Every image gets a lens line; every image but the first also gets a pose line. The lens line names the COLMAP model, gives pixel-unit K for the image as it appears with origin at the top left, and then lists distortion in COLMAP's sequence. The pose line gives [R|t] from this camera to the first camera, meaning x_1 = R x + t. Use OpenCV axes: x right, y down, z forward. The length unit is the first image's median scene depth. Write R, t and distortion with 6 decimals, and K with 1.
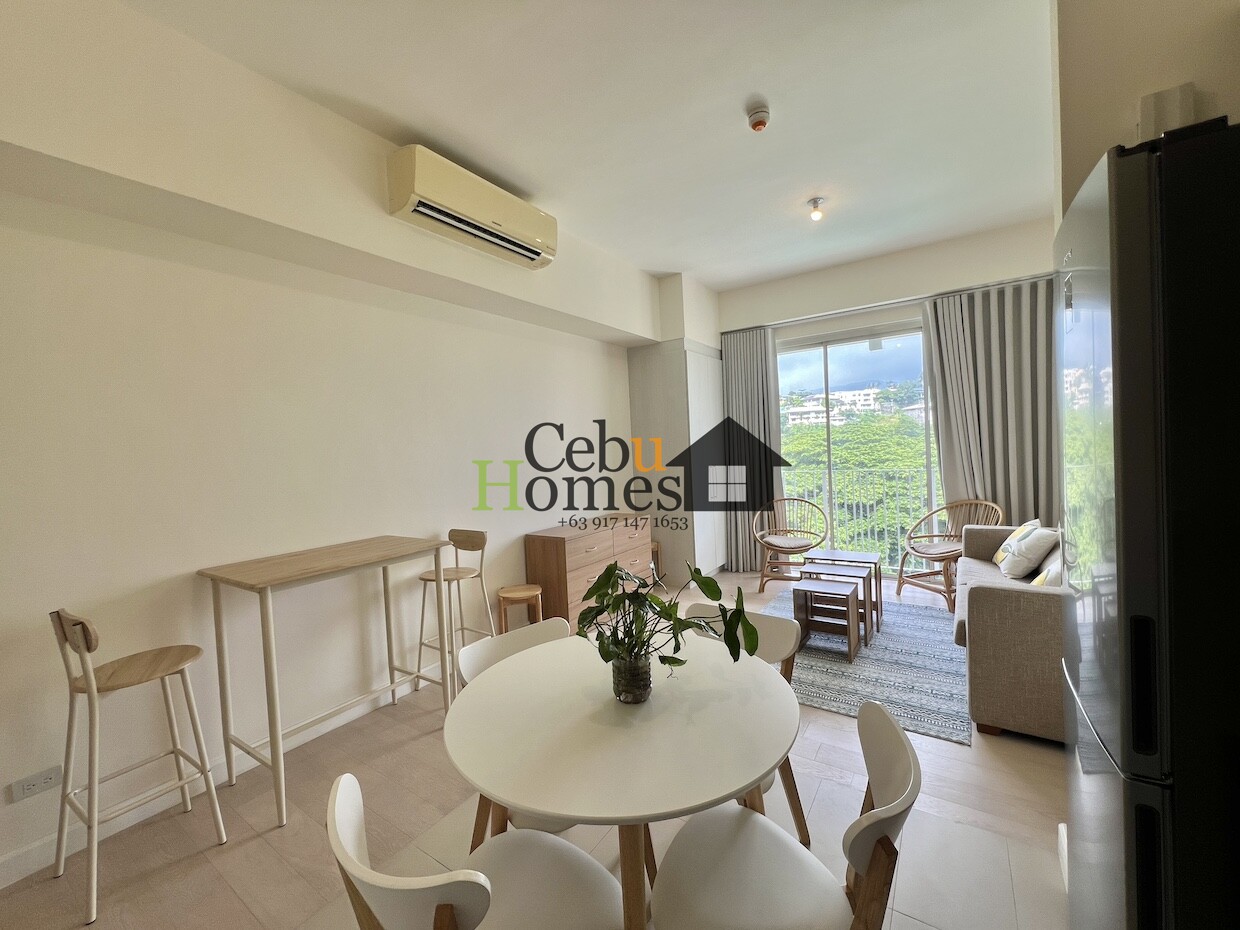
lens RADIAL K [[495.9, 0, 617.6], [0, 495.9, 464.5], [0, 0, 1]] dist [-0.001590, 0.000398]
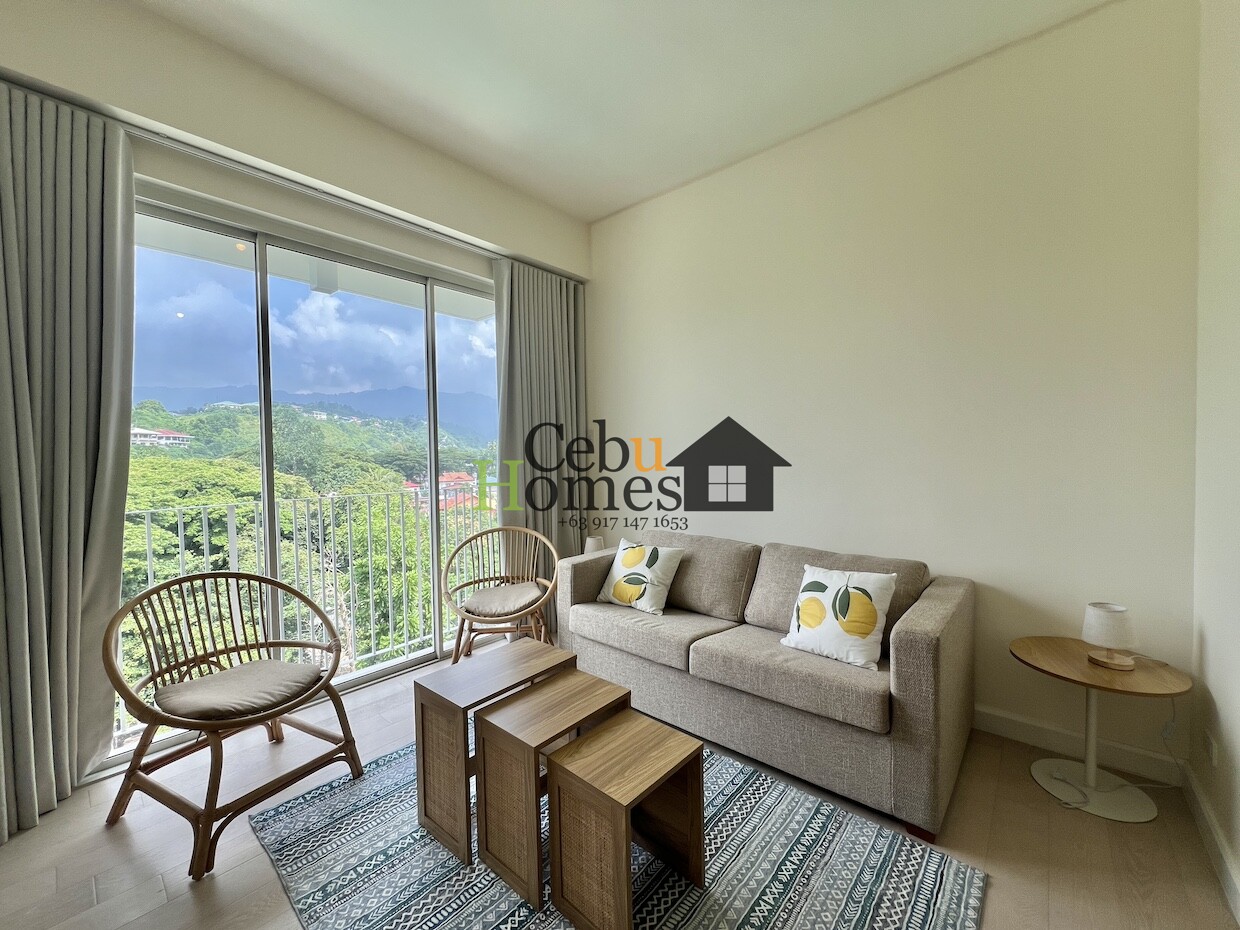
lens RADIAL K [[495.9, 0, 617.6], [0, 495.9, 464.5], [0, 0, 1]] dist [-0.001590, 0.000398]
pose [[0.121323, 0.023762, 0.992329, -0.023785], [0.042081, 0.998691, -0.029060, 0.008033], [-0.991721, 0.045284, 0.120165, 1.151645]]
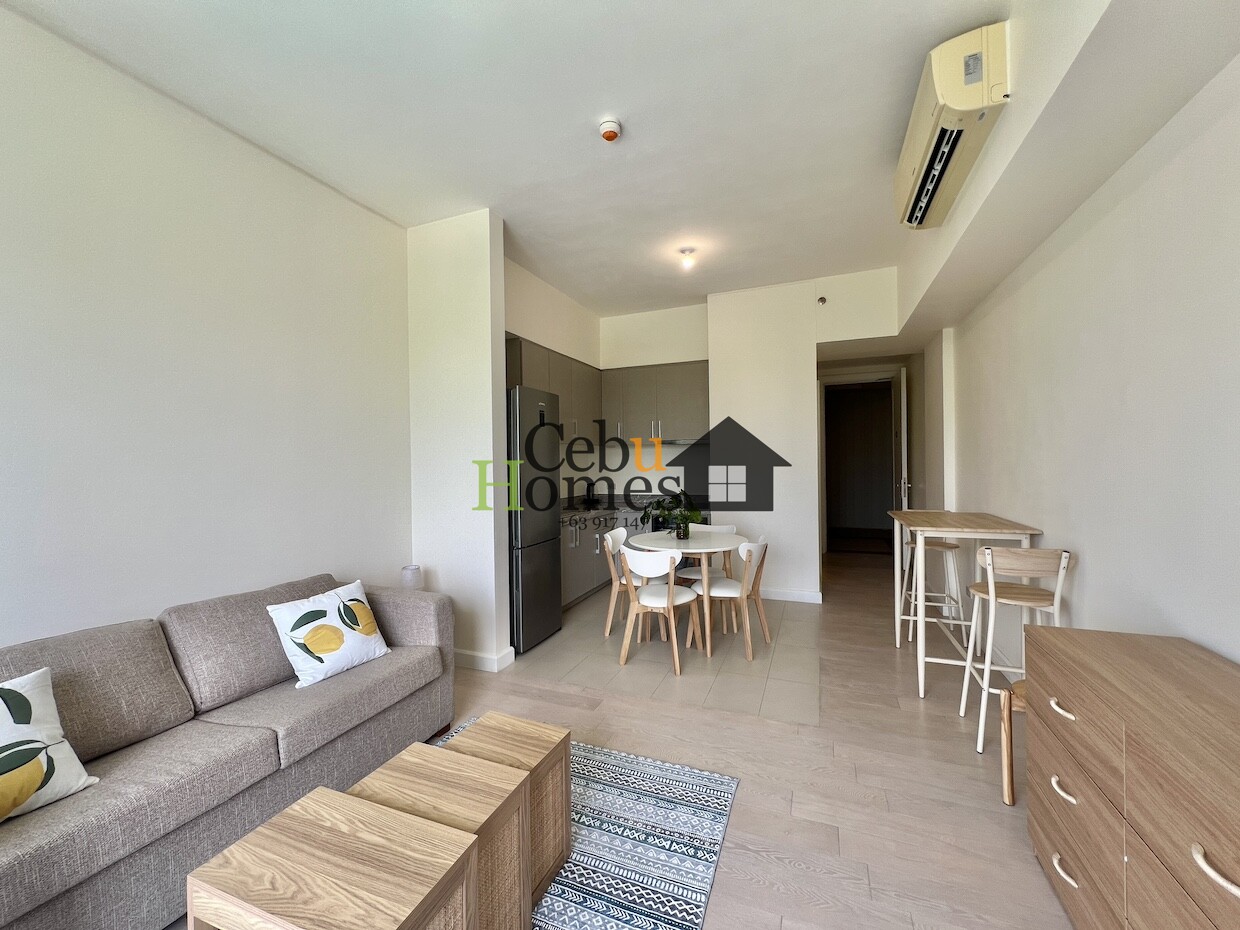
lens RADIAL K [[497.0, 0, 617.0], [0, 497.0, 464.1], [0, 0, 1]] dist [-0.001233, -0.000118]
pose [[-0.976289, 0.068530, -0.205336, 0.475852], [0.059811, 0.997037, 0.048376, -0.063771], [0.208042, 0.034948, -0.977495, 1.834604]]
